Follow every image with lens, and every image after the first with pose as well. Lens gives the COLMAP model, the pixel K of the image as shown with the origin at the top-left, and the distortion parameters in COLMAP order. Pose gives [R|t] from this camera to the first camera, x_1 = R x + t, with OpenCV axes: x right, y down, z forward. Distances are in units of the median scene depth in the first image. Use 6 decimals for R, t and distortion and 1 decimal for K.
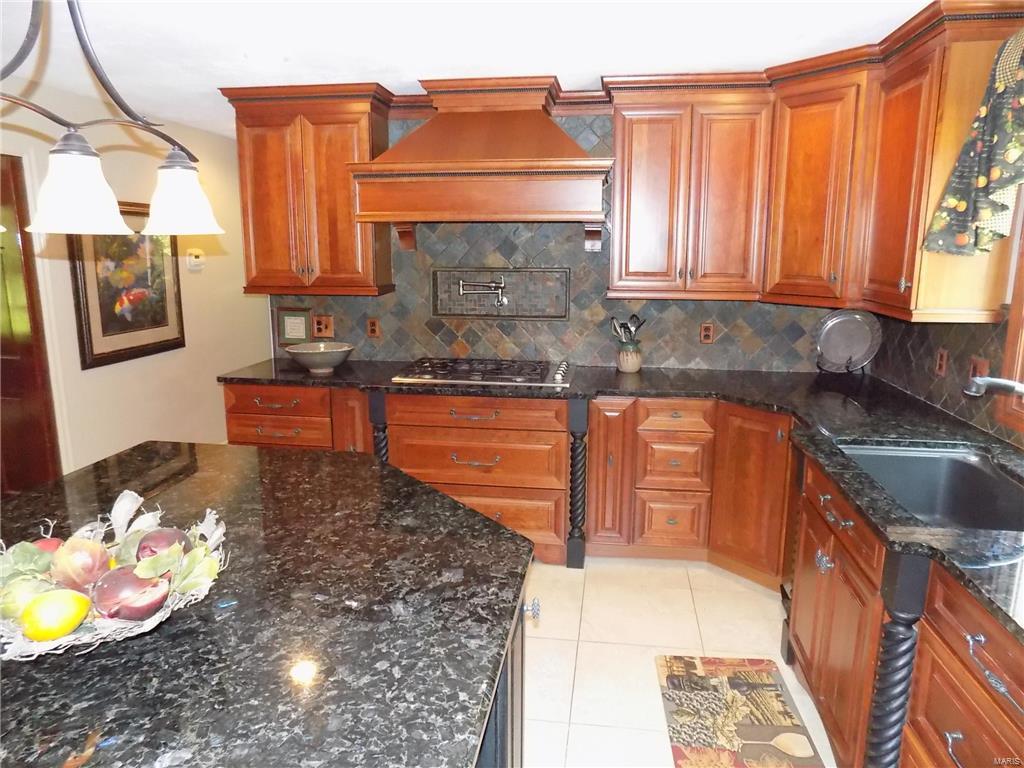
lens RADIAL K [[676.8, 0, 513.8], [0, 676.8, 381.4], [0, 0, 1]] dist [-0.061487, 0.004408]
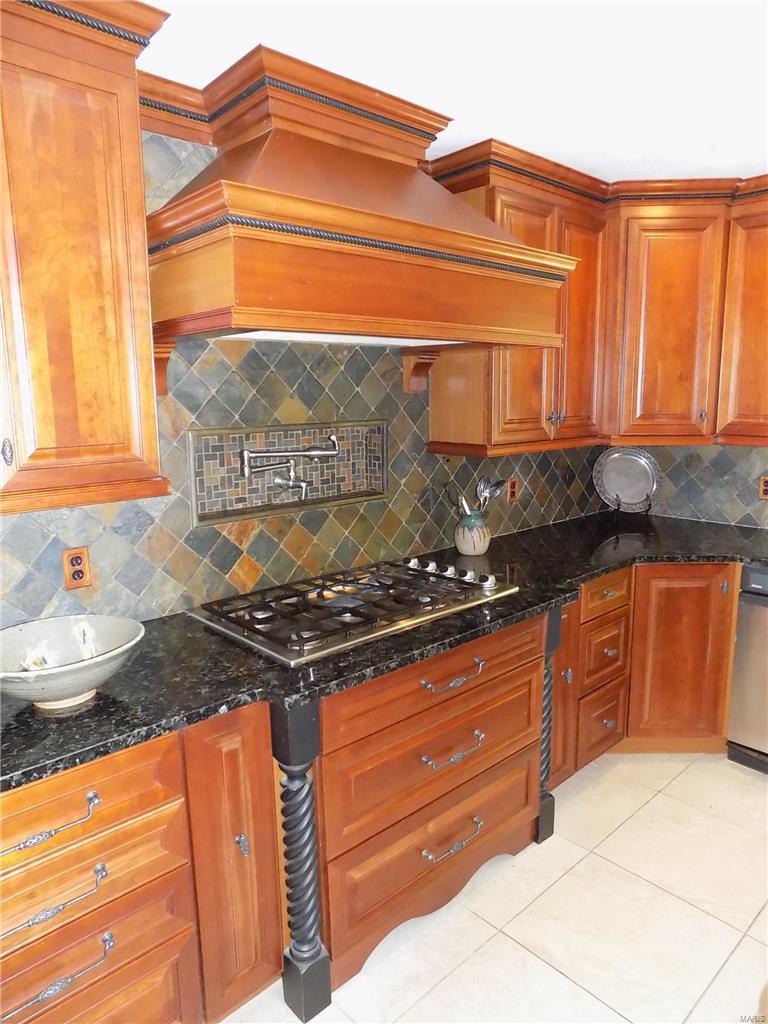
lens RADIAL K [[676.8, 0, 384.5], [0, 676.8, 517.1], [0, 0, 1]] dist [-0.061487, 0.004408]
pose [[0.630633, -0.152434, 0.760963, -0.448829], [0.165642, 0.984364, 0.059912, -0.113884], [-0.758198, 0.088265, 0.646023, 0.583250]]
